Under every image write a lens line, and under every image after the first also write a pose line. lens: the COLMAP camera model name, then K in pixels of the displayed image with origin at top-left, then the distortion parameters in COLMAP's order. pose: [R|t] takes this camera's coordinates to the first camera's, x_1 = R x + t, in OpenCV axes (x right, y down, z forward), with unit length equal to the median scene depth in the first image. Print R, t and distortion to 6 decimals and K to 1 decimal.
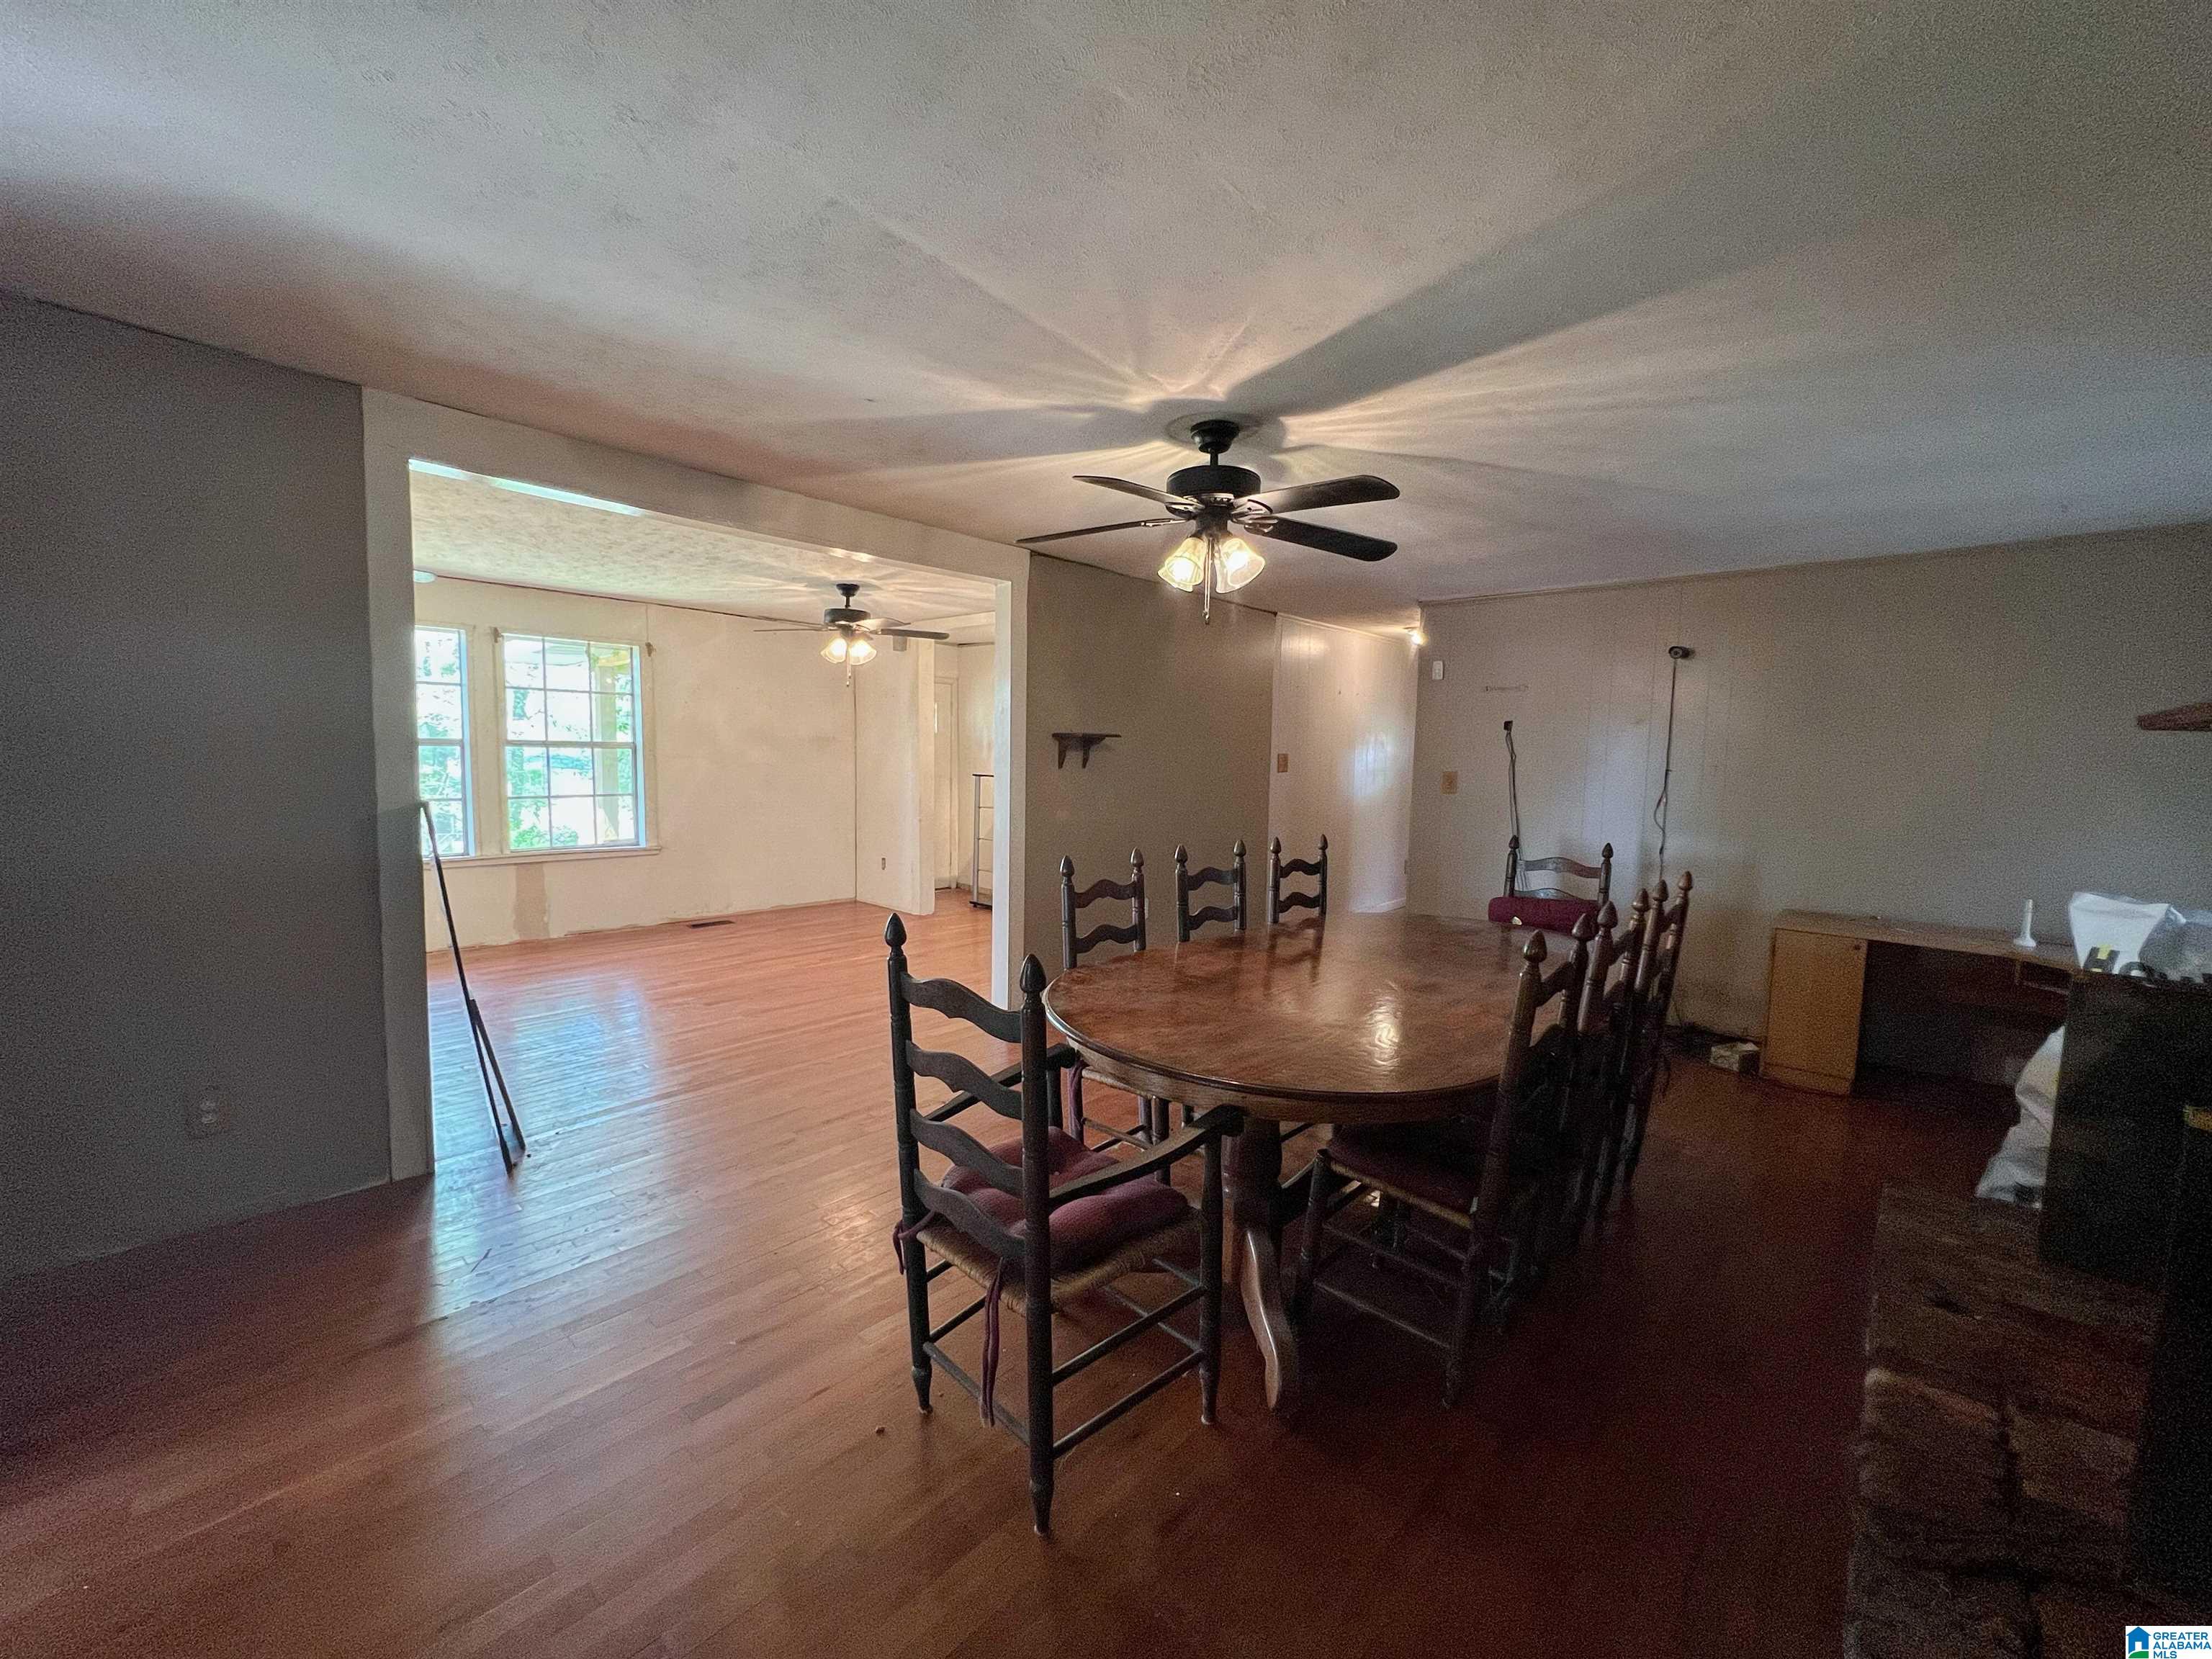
lens RADIAL K [[886.4, 0, 1102.7], [0, 886.4, 835.3], [0, 0, 1]] dist [0.003474, -0.000458]
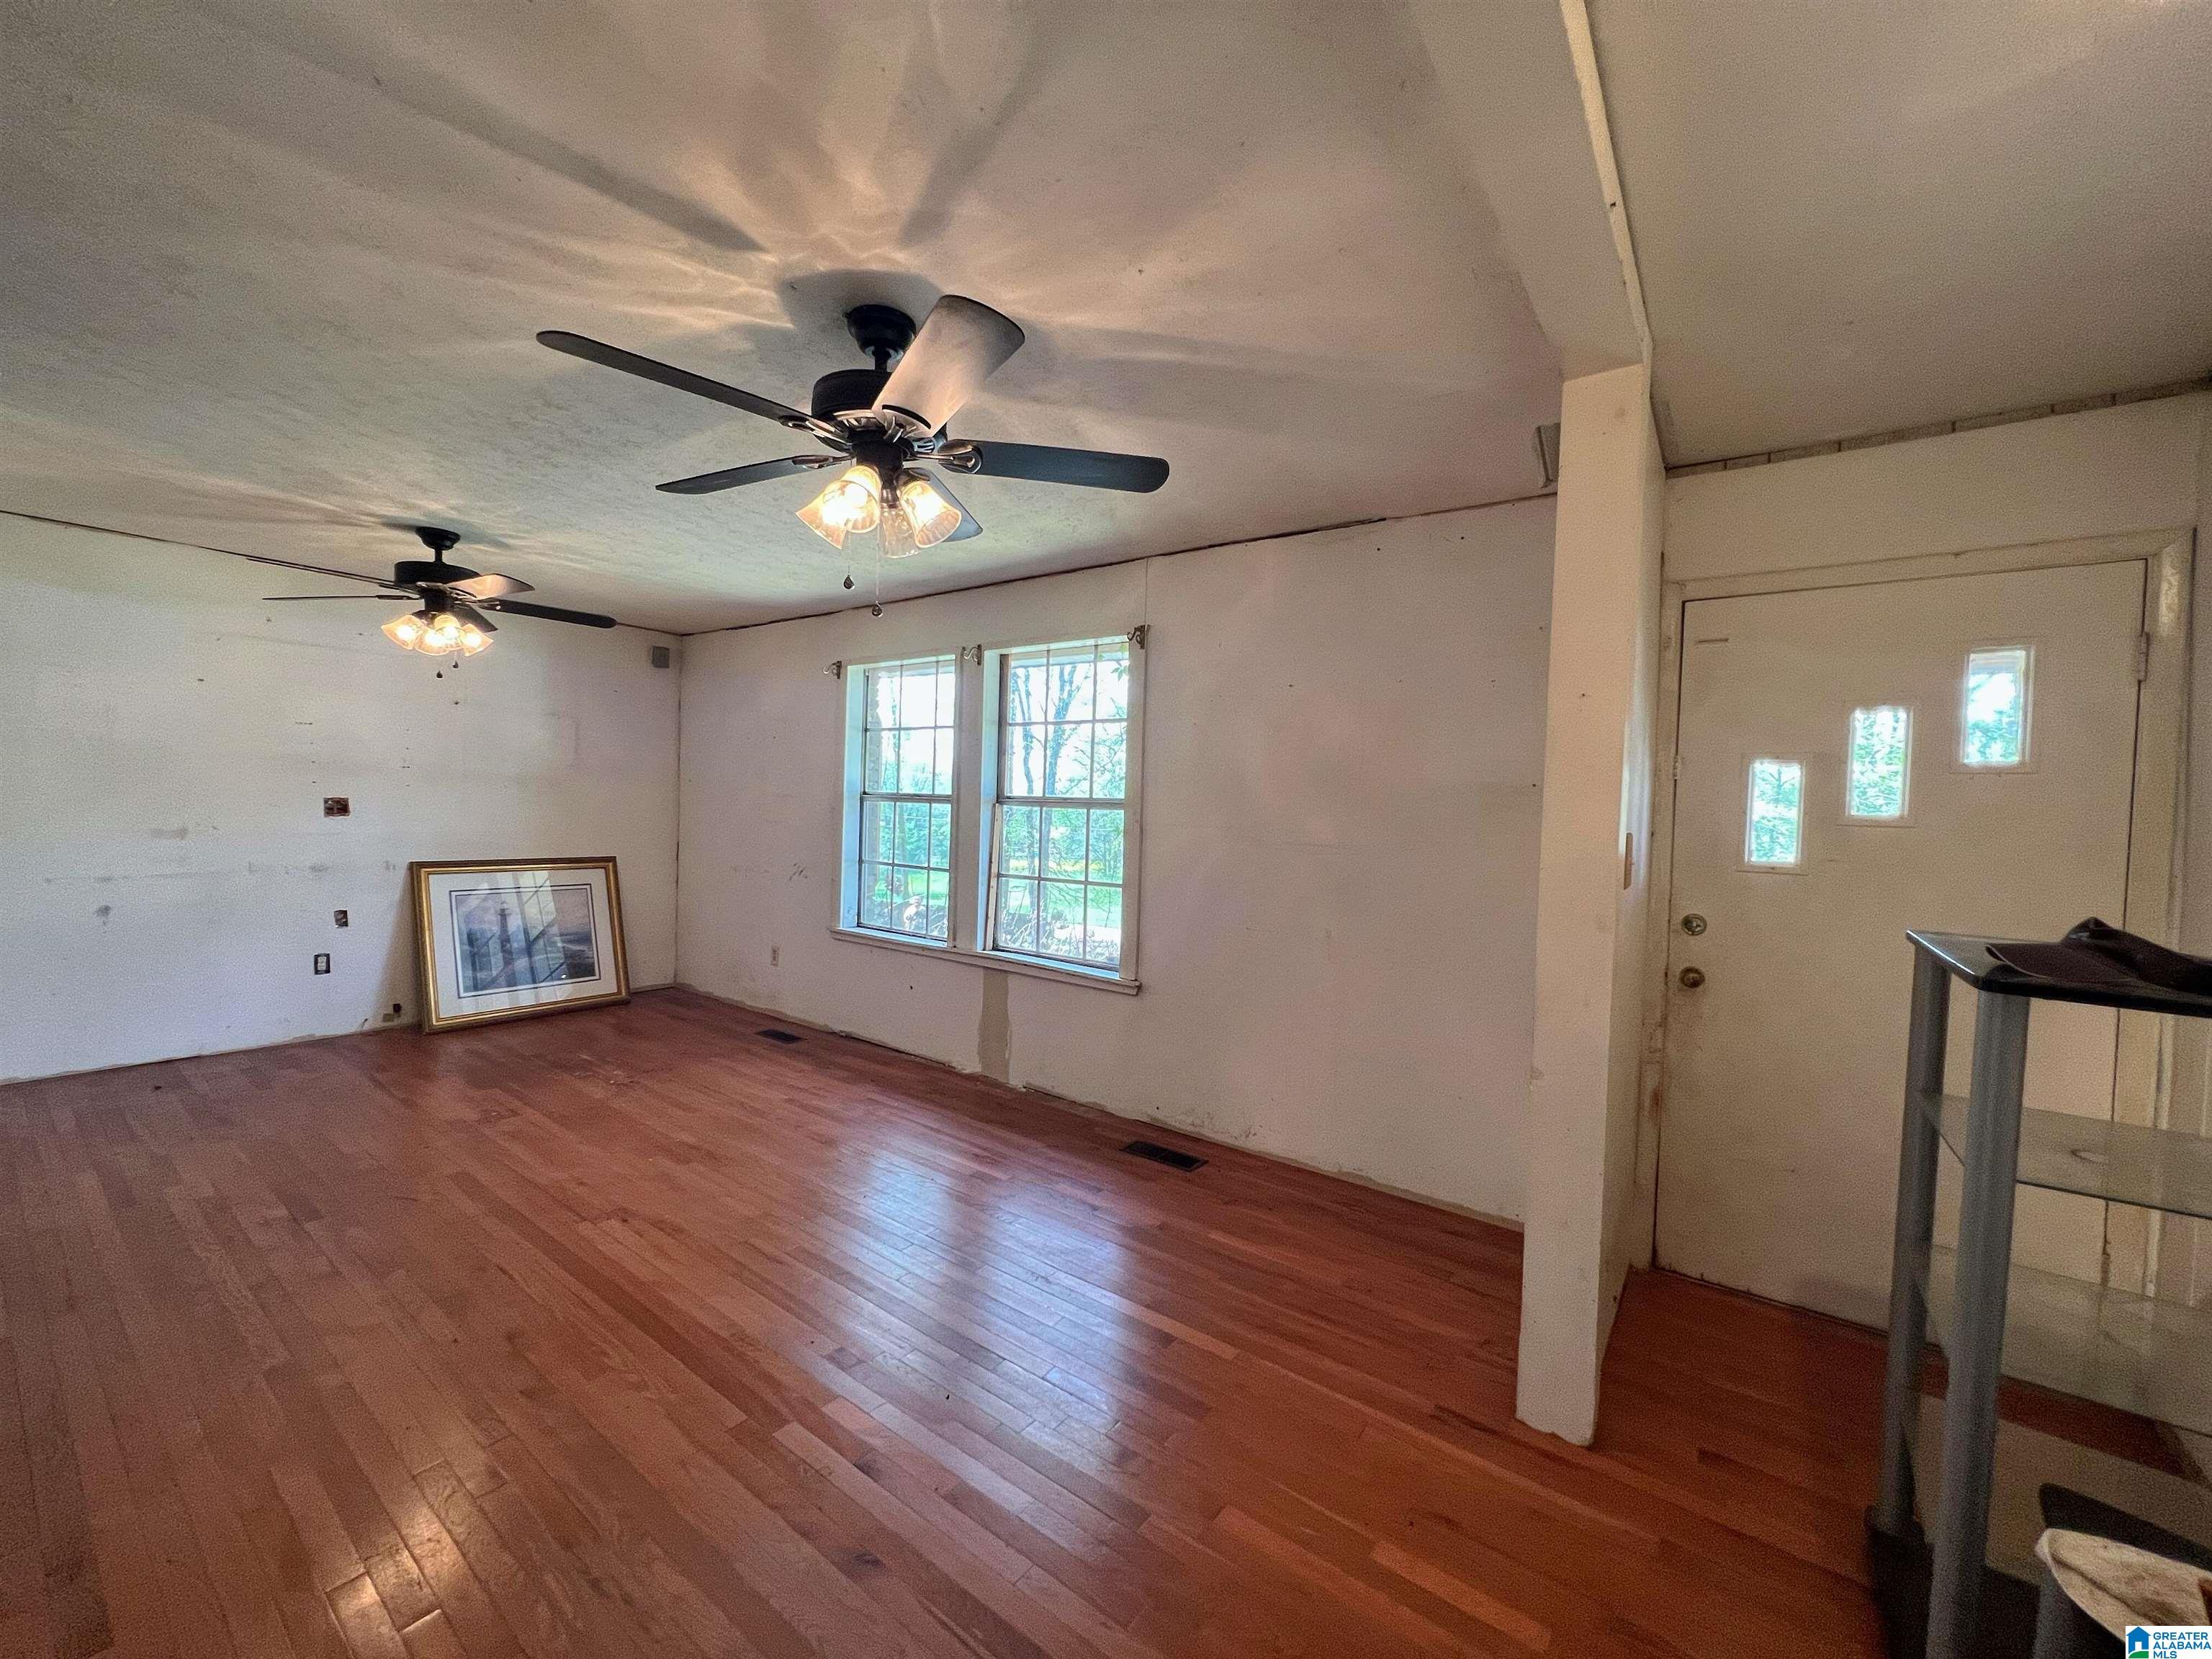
lens RADIAL K [[886.4, 0, 1093.7], [0, 886.4, 834.7], [0, 0, 1]] dist [0.003474, -0.000458]
pose [[0.092340, 0.018991, -0.995546, 0.071356], [-0.120521, 0.992680, 0.007758, -0.102327], [0.988407, 0.119268, 0.093952, 1.143292]]
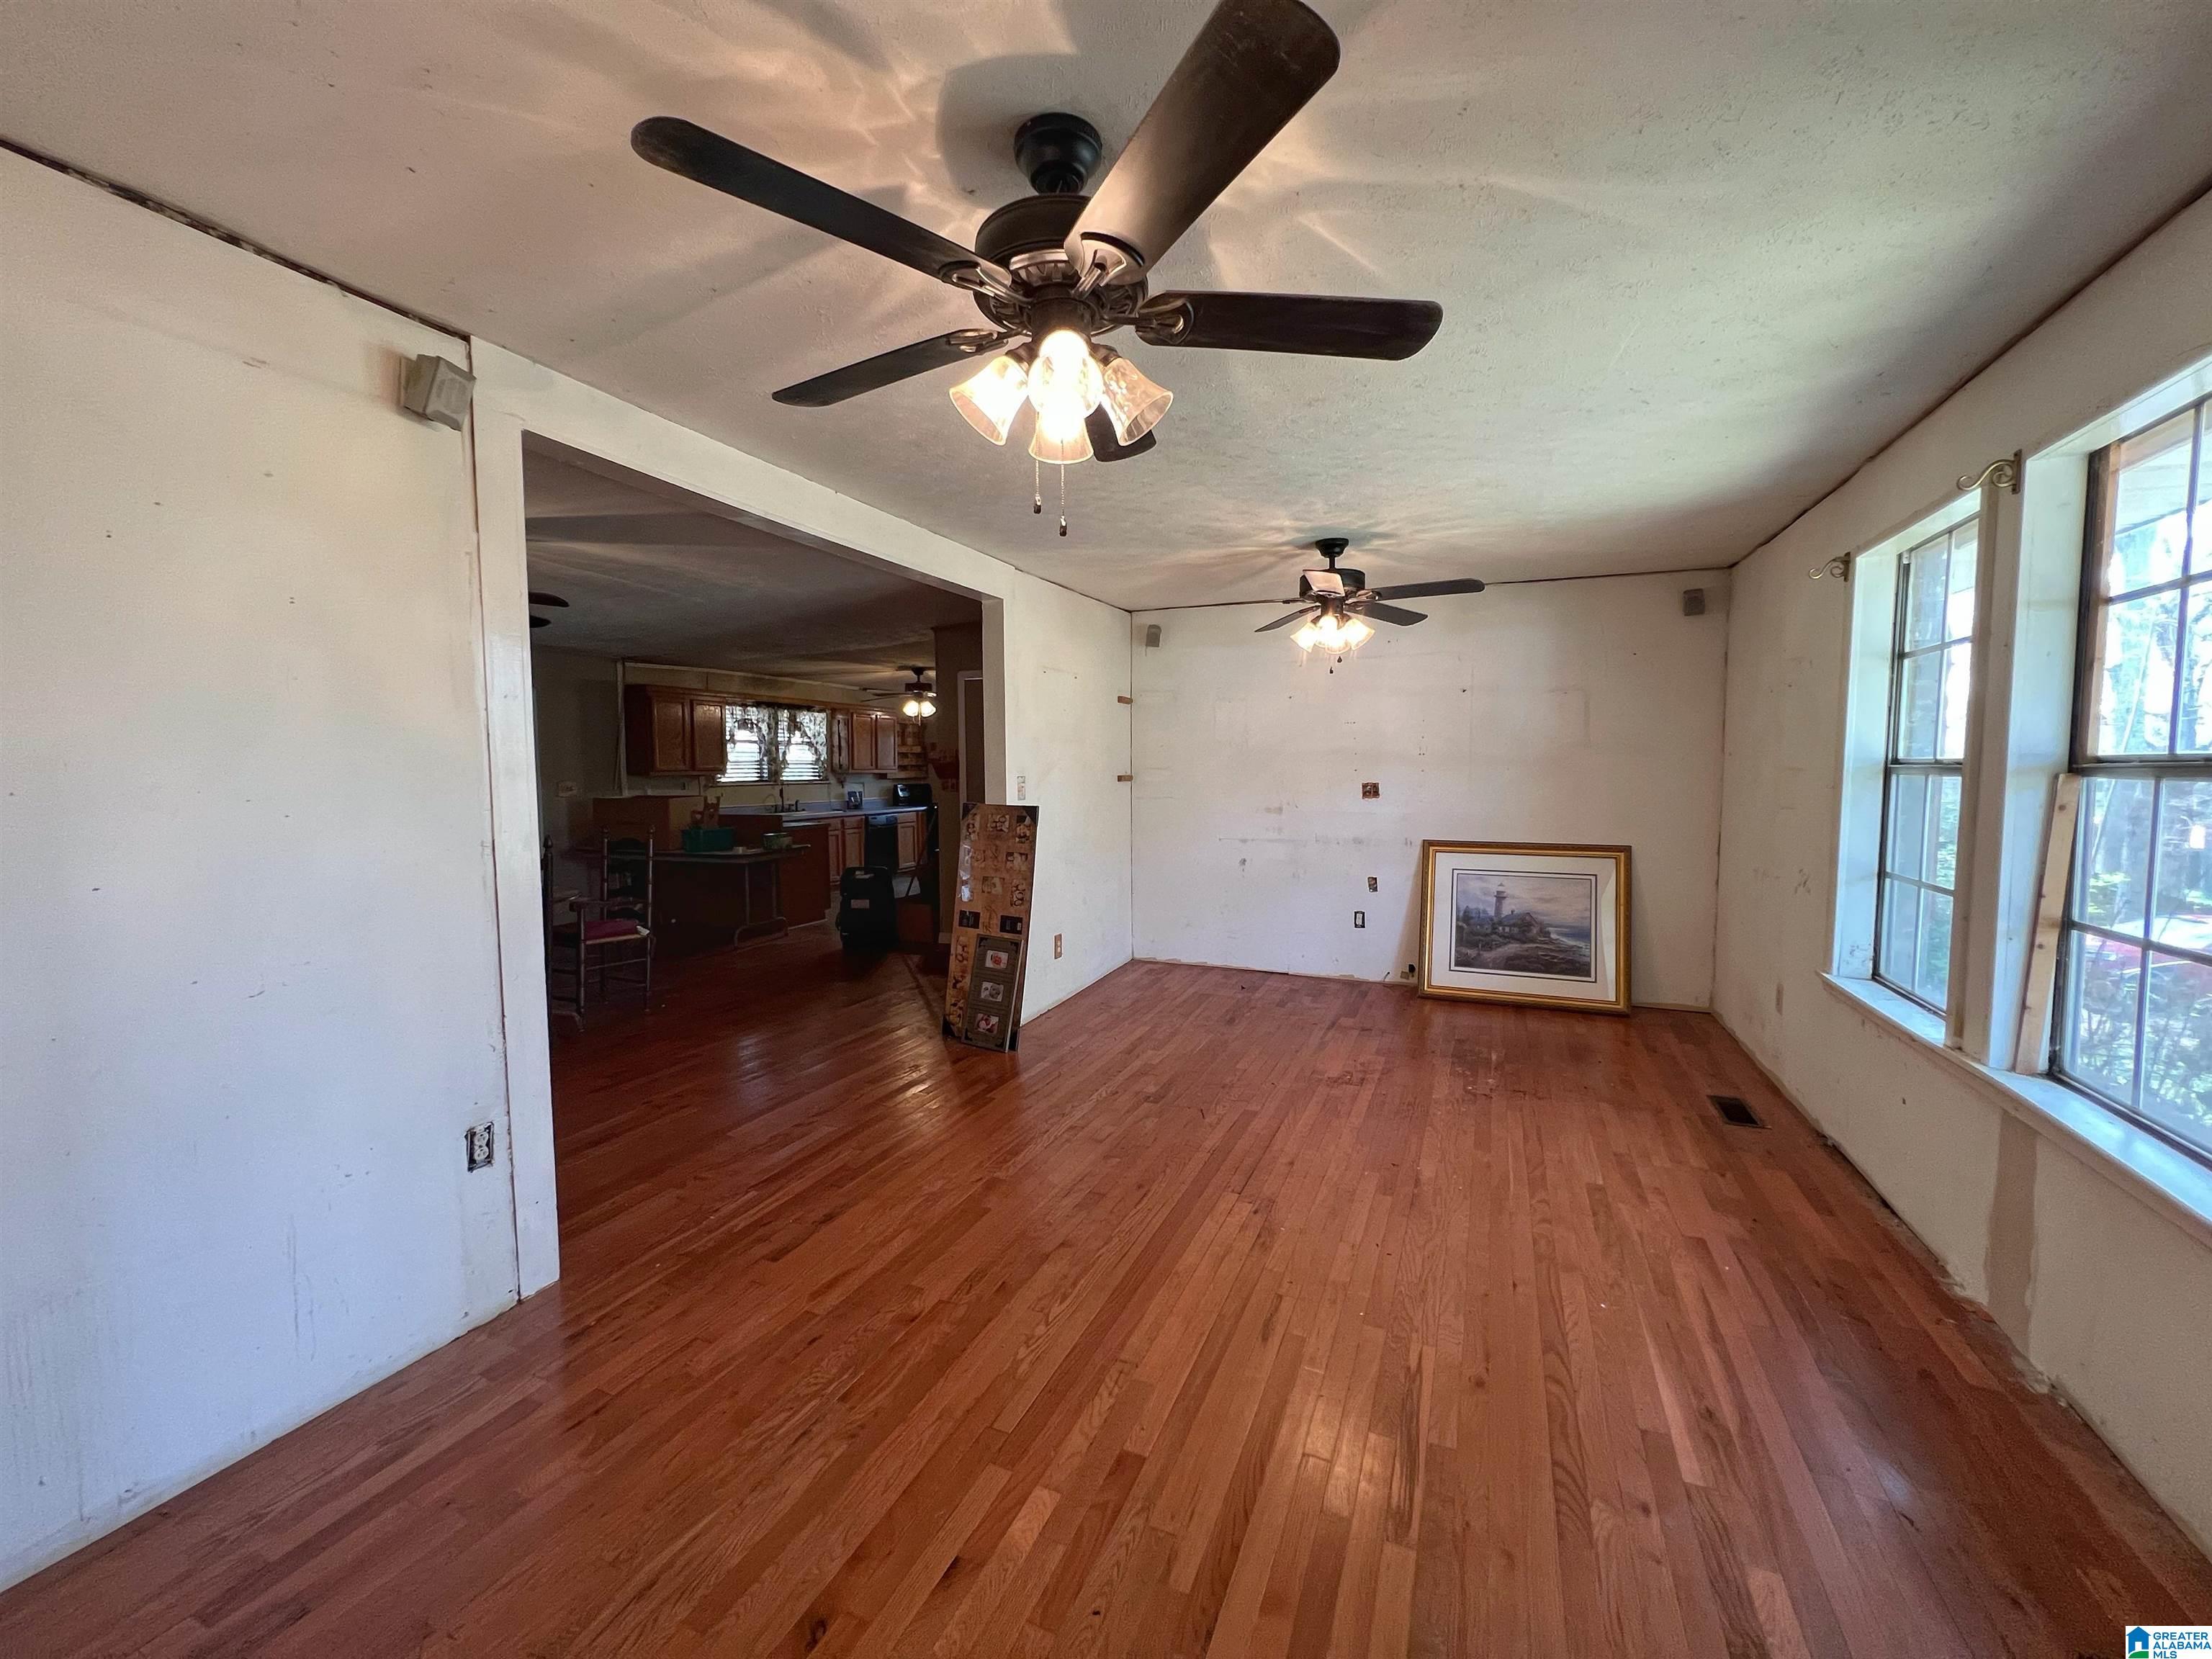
lens RADIAL K [[886.4, 0, 1097.1], [0, 886.4, 833.8], [0, 0, 1]] dist [0.003474, -0.000458]
pose [[-0.946667, 0.008019, -0.322114, -0.224494], [-0.044490, 0.986862, 0.155320, -0.129976], [0.319127, 0.161368, -0.933873, 1.362895]]
